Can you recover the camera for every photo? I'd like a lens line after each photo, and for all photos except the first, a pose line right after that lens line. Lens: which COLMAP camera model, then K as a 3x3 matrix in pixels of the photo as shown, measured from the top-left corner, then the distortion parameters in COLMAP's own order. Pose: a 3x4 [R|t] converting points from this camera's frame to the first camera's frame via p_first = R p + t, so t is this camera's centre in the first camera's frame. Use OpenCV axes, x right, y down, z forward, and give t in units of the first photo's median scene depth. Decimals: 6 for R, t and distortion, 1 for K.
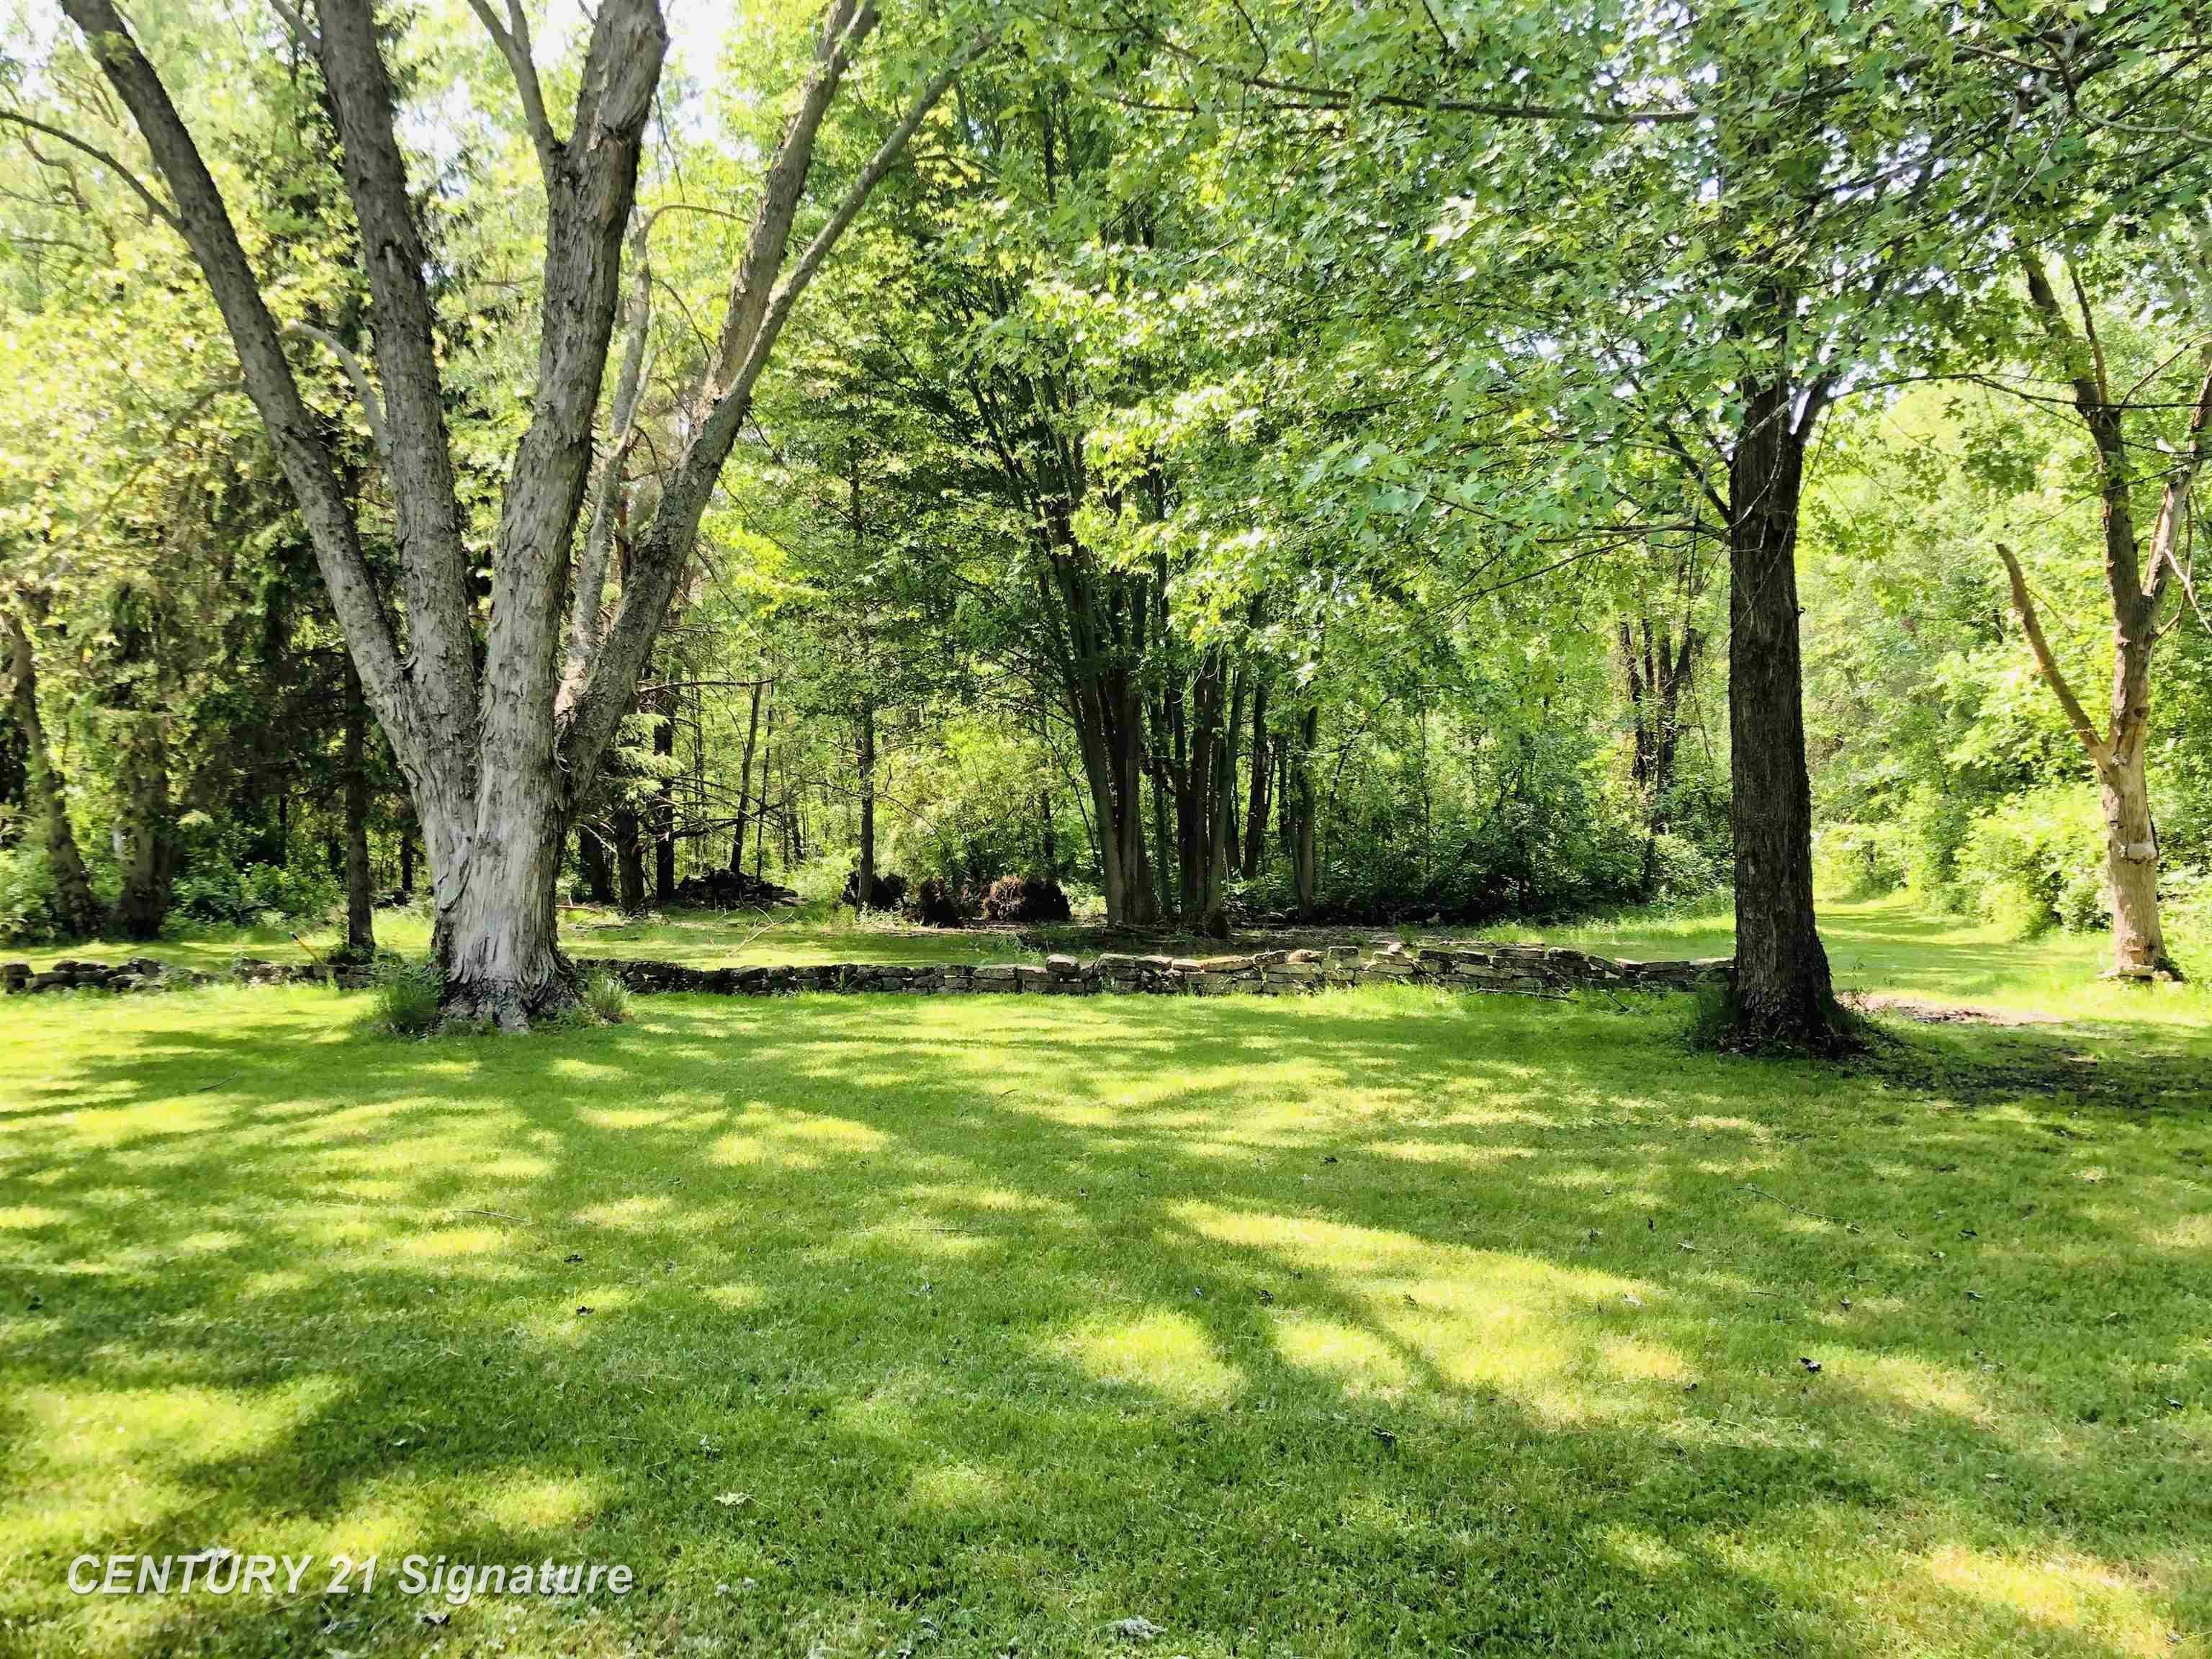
lens RADIAL K [[1816.1, 0, 1106.6], [0, 1816.1, 827.0], [0, 0, 1]] dist [-0.031926, -0.002697]
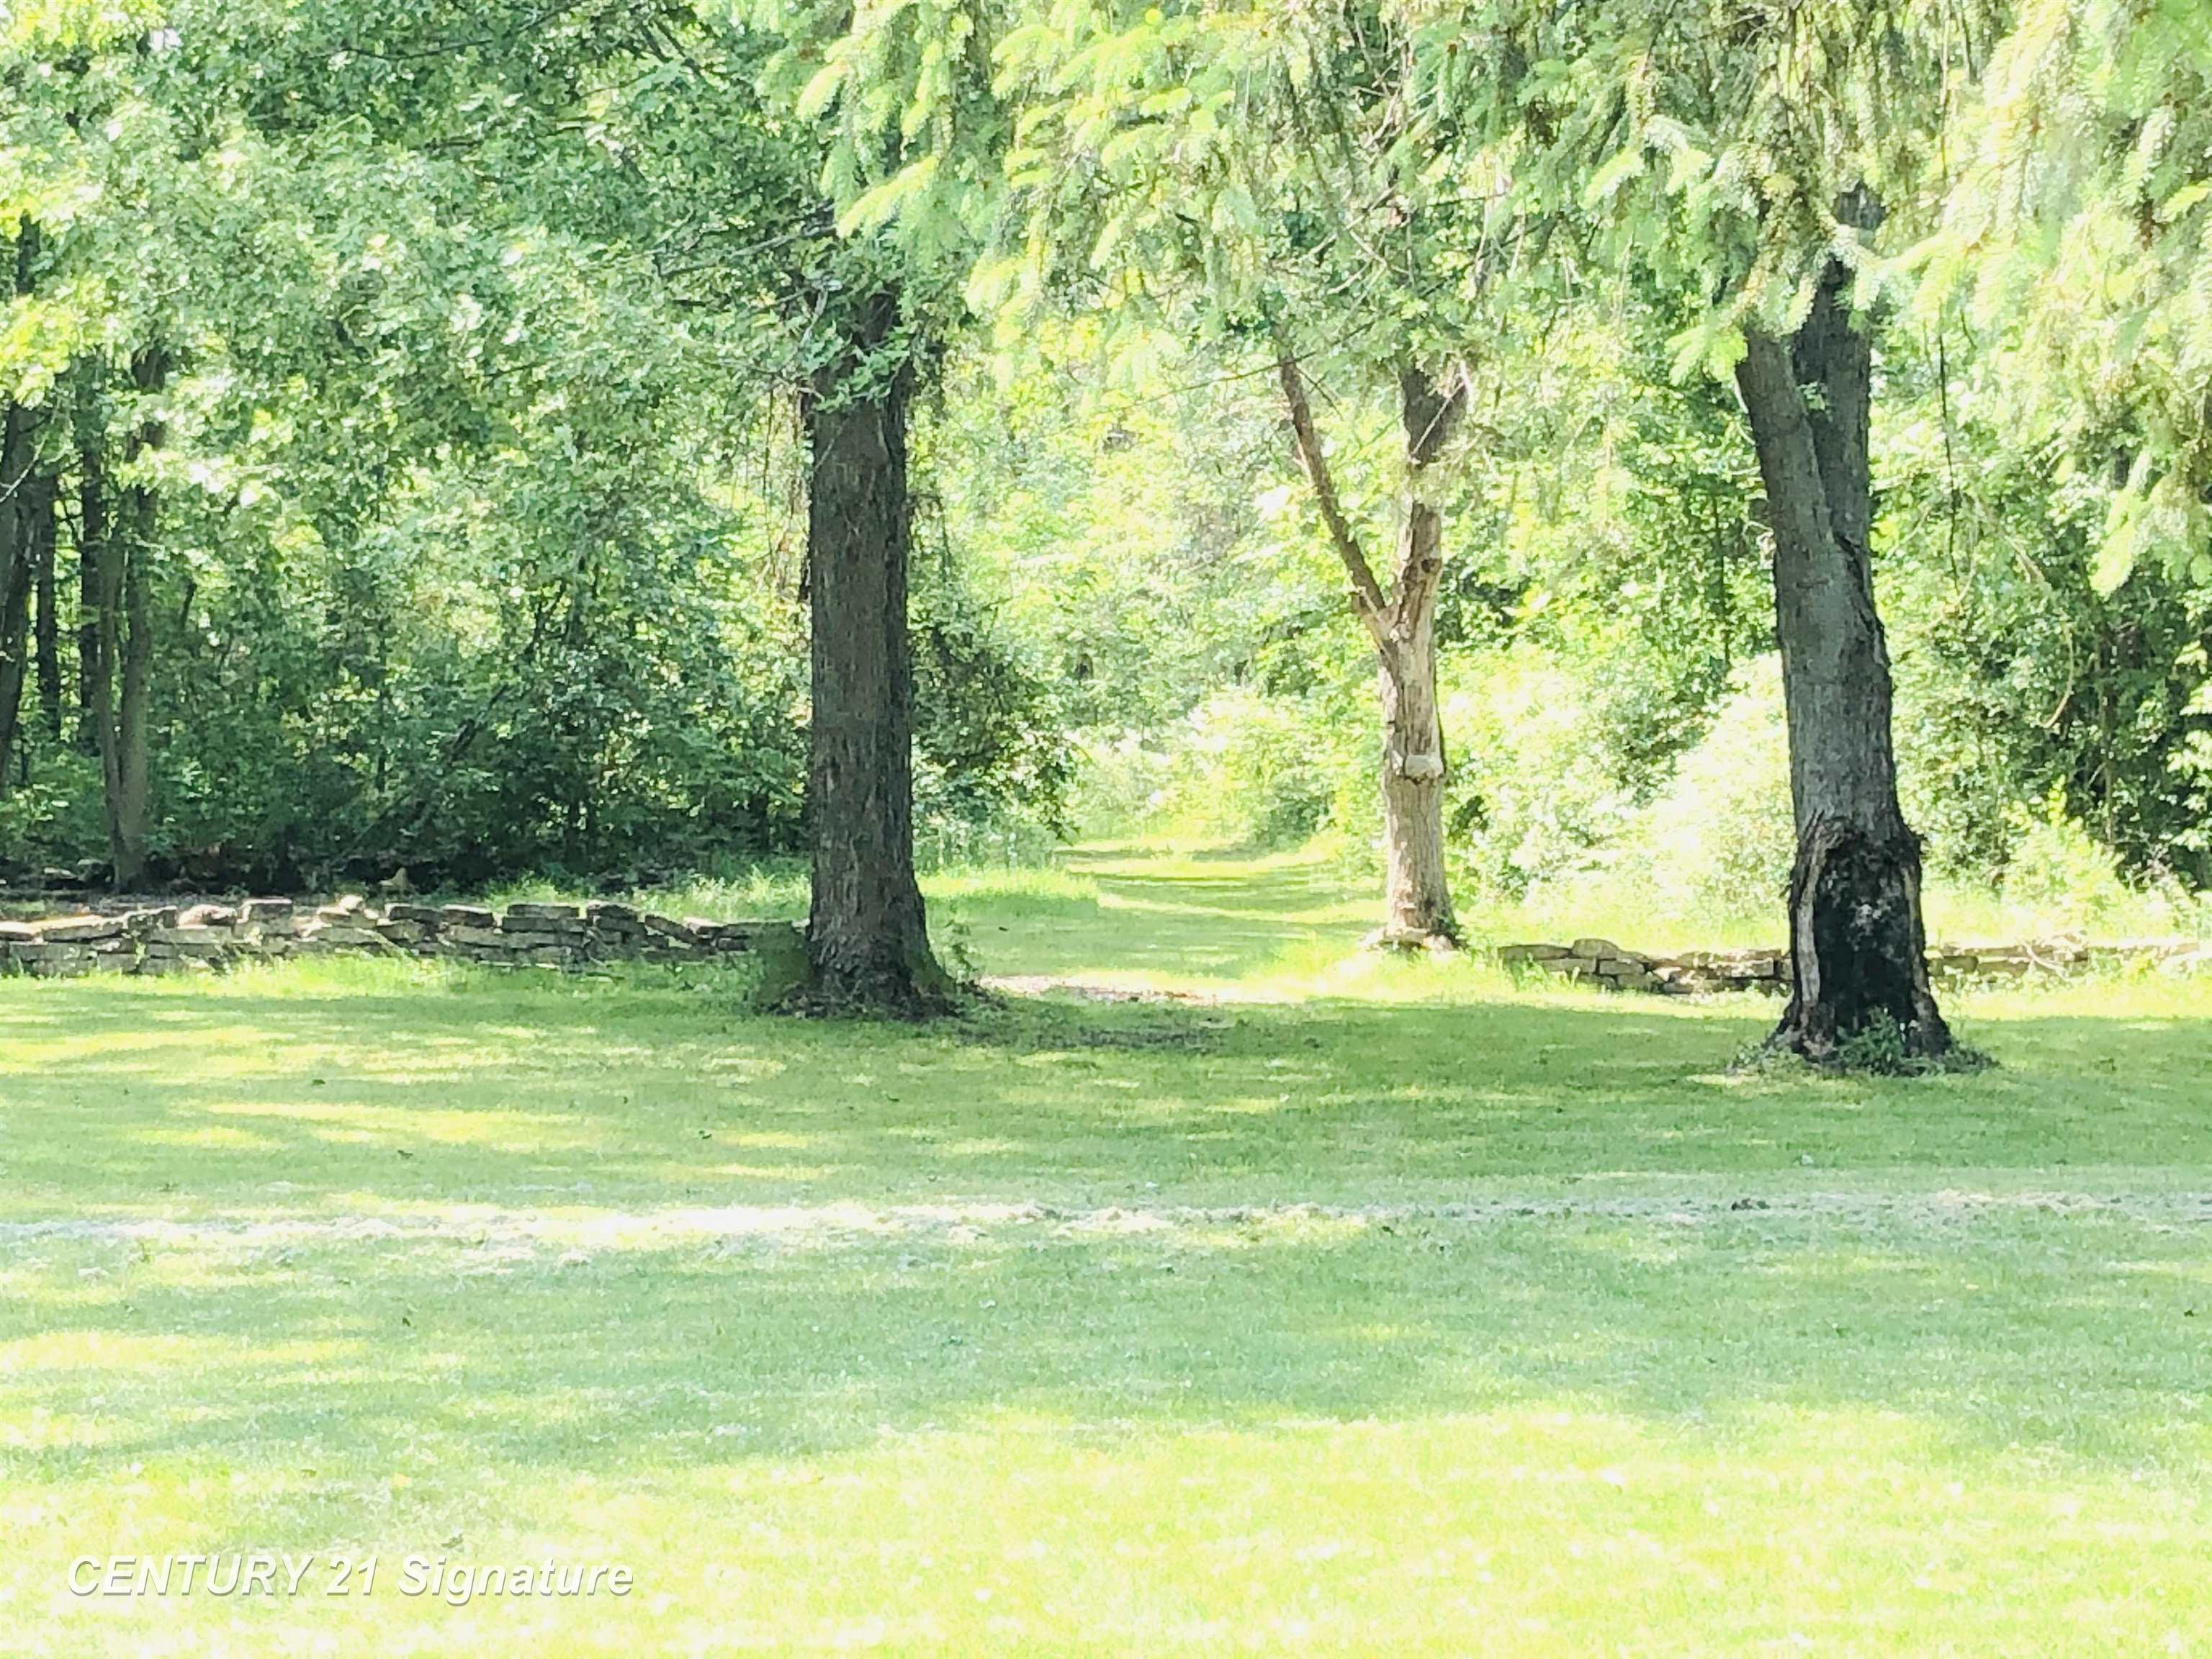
lens RADIAL K [[5283.2, 0, 1106.3], [0, 5283.2, 827.6], [0, 0, 1]] dist [-0.007934, 0.000000]
pose [[0.950642, 0.008588, 0.310170, -0.170245], [-0.018421, 0.999416, 0.028785, -0.018598], [-0.309741, -0.033078, 0.950245, -0.875414]]
